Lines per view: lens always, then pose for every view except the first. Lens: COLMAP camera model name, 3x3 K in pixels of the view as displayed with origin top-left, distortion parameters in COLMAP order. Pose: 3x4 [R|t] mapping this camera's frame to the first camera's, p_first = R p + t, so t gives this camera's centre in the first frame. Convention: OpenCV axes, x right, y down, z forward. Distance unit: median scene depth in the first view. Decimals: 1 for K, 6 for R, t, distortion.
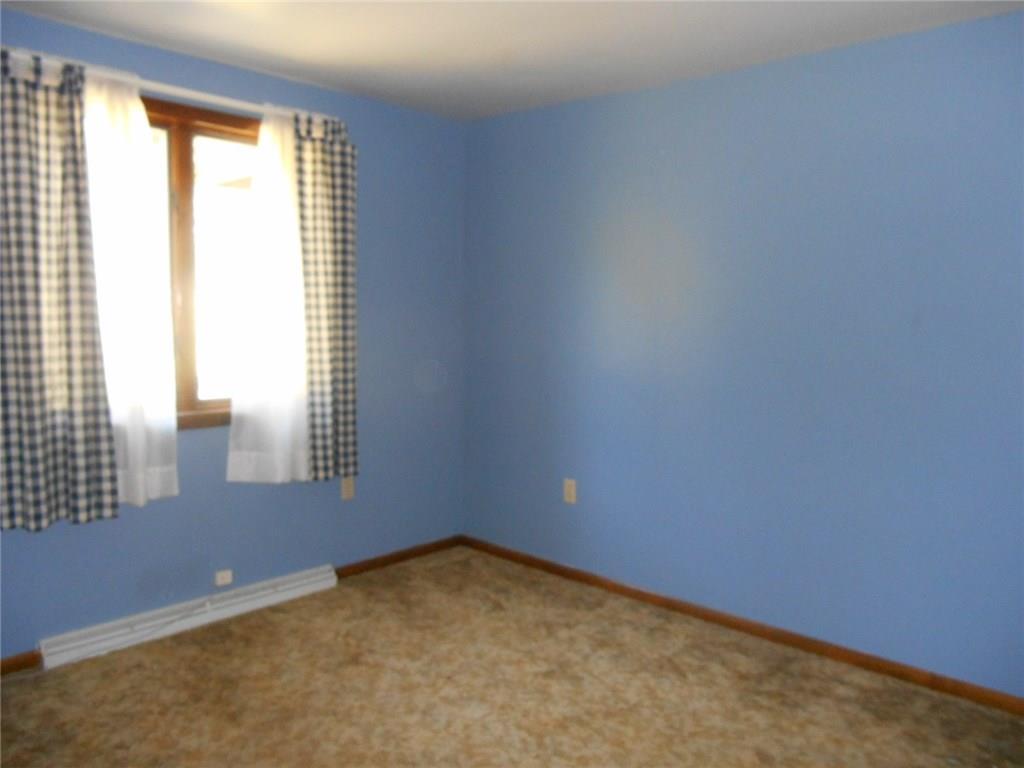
lens RADIAL K [[810.5, 0, 512.0], [0, 810.5, 384.0], [0, 0, 1]] dist [0.001900, 0.005957]
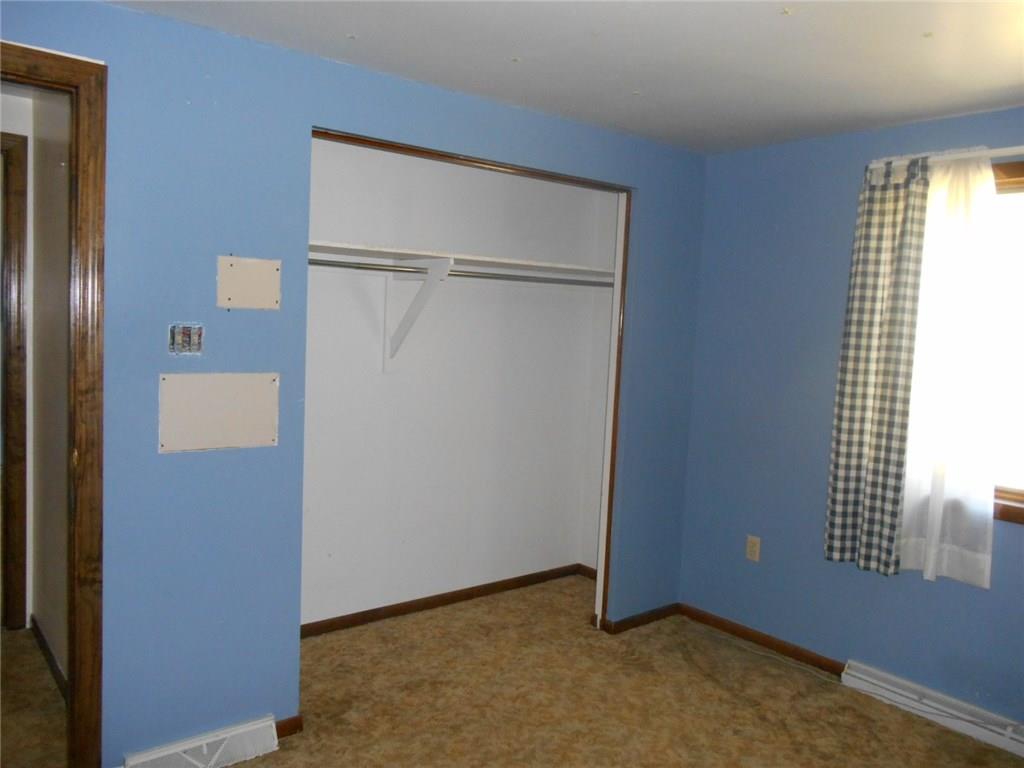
lens RADIAL K [[810.5, 0, 512.0], [0, 810.5, 384.0], [0, 0, 1]] dist [0.001900, 0.005957]
pose [[-0.165439, 0.056633, -0.984593, 0.617831], [-0.131274, 0.988201, 0.078898, -0.101543], [0.977444, 0.142305, -0.156053, 0.648290]]
